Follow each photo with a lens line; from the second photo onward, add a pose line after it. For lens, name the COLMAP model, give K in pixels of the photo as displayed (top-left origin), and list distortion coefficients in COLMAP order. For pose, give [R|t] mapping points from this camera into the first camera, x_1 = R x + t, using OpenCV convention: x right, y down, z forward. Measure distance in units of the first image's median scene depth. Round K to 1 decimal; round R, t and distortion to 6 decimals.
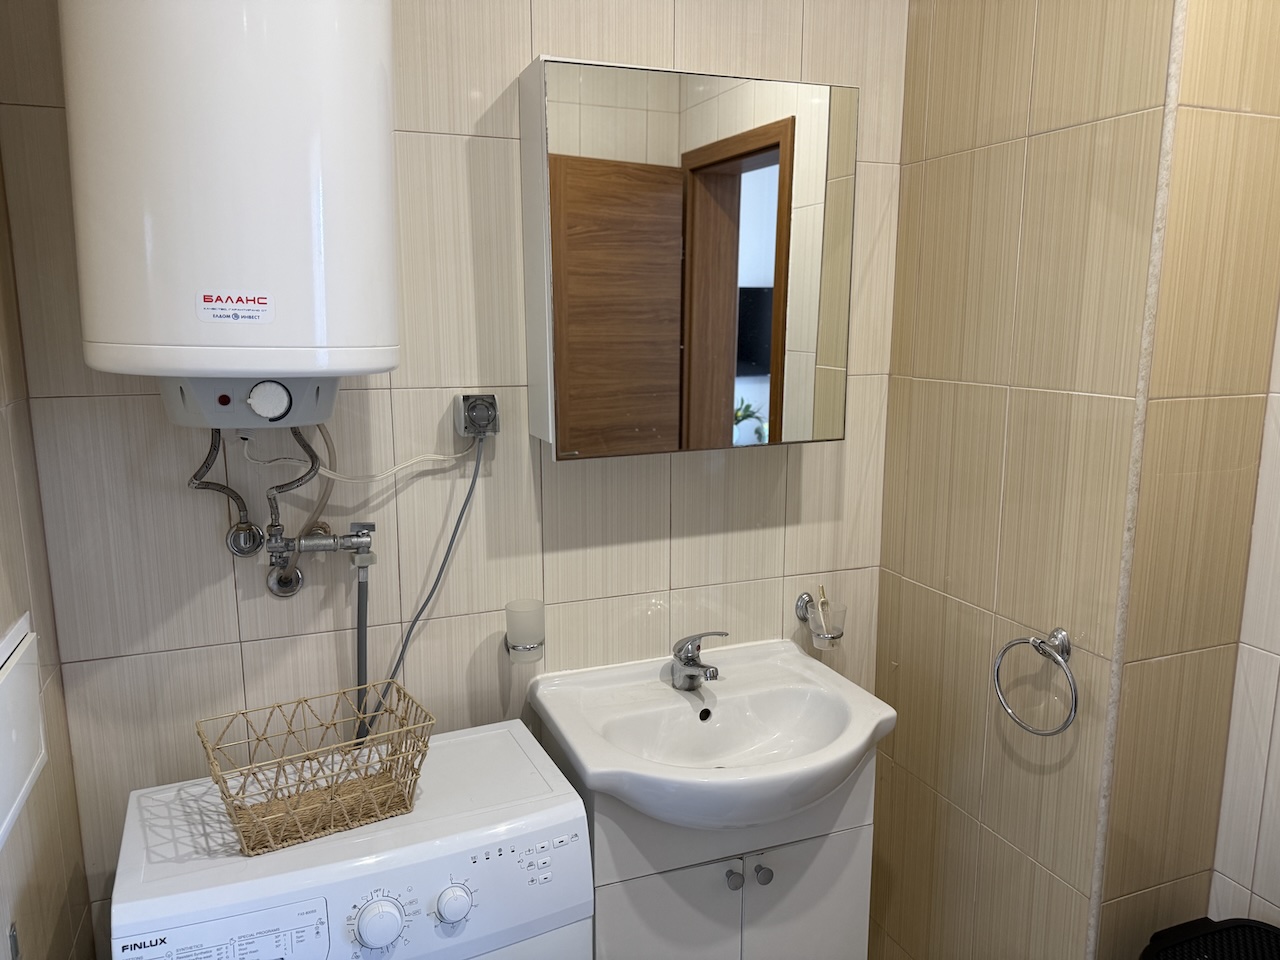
lens RADIAL K [[906.3, 0, 638.0], [0, 906.3, 478.4], [0, 0, 1]] dist [0.057400, -0.054983]
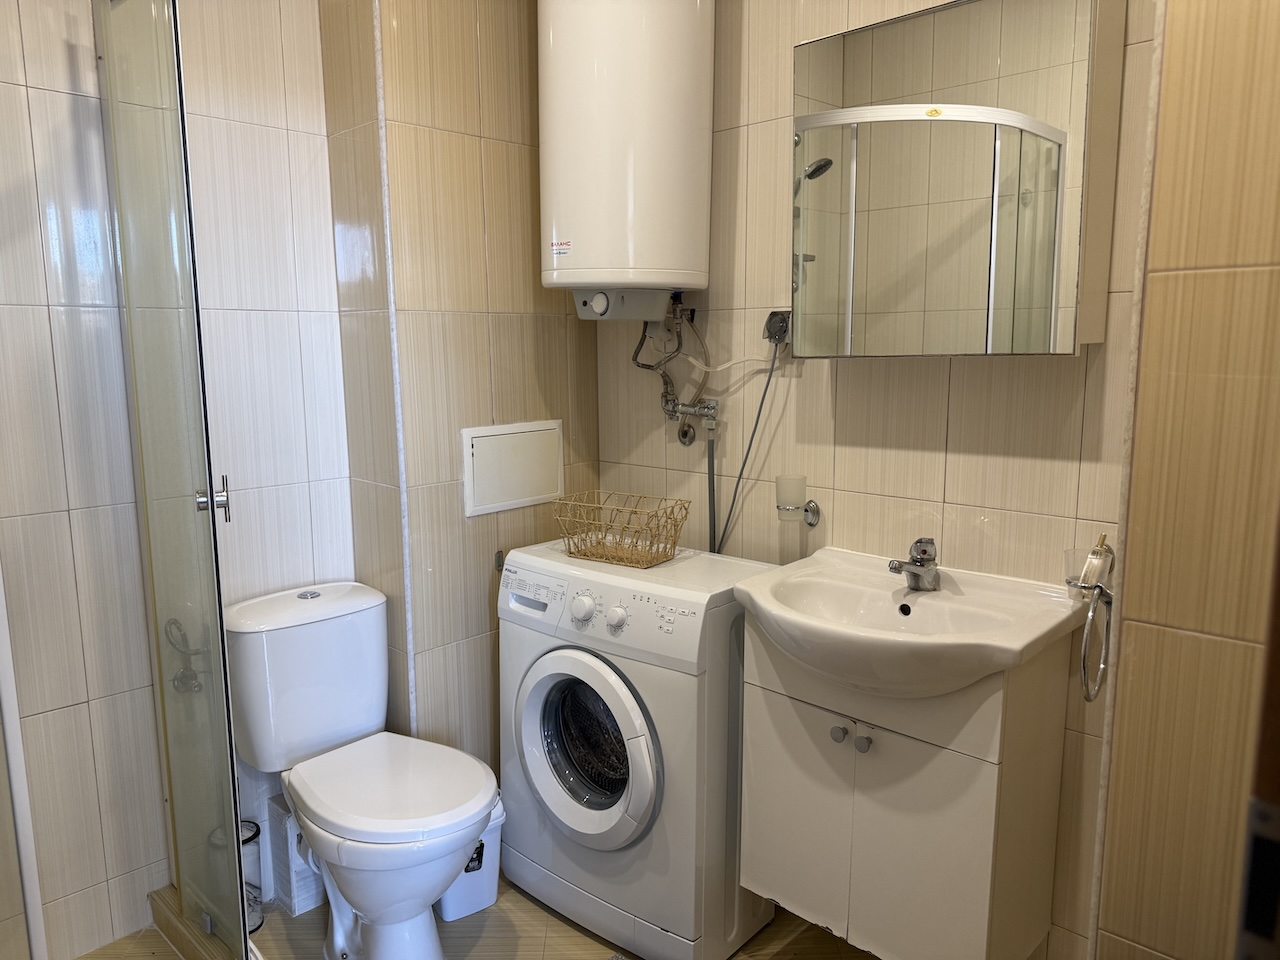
lens RADIAL K [[906.3, 0, 643.4], [0, 906.3, 491.5], [0, 0, 1]] dist [0.057400, -0.054983]
pose [[0.412210, 0.141432, -0.900044, 0.944365], [-0.148923, 0.985051, 0.086585, 0.080040], [0.898835, 0.098347, 0.427110, 0.265421]]
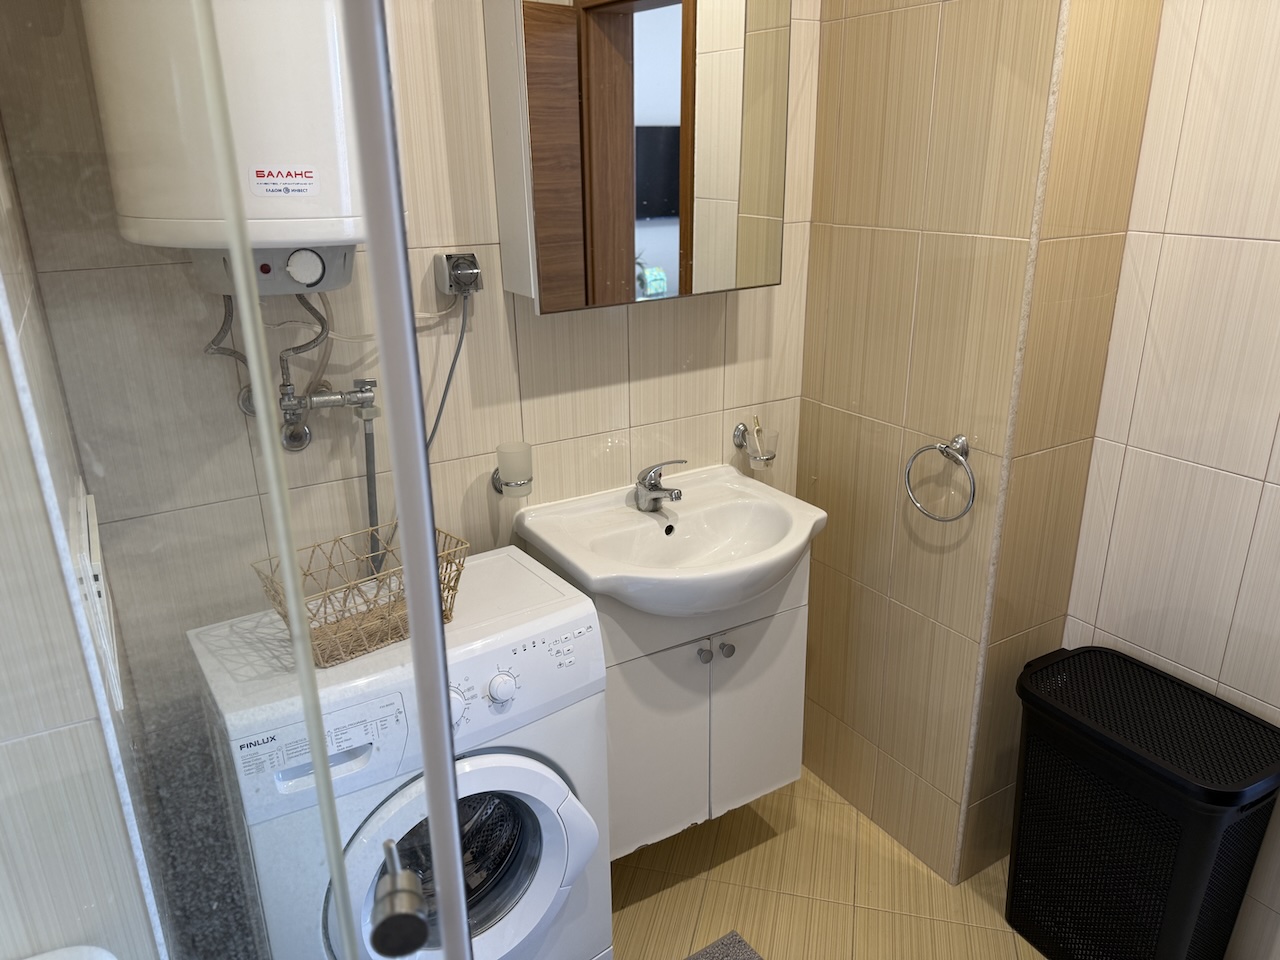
lens RADIAL K [[906.3, 0, 644.1], [0, 906.3, 485.2], [0, 0, 1]] dist [0.057400, -0.054983]
pose [[0.985803, -0.071555, 0.151896, -0.138871], [0.044364, 0.983499, 0.175388, -0.002829], [-0.161940, -0.166159, 0.972711, -0.123275]]
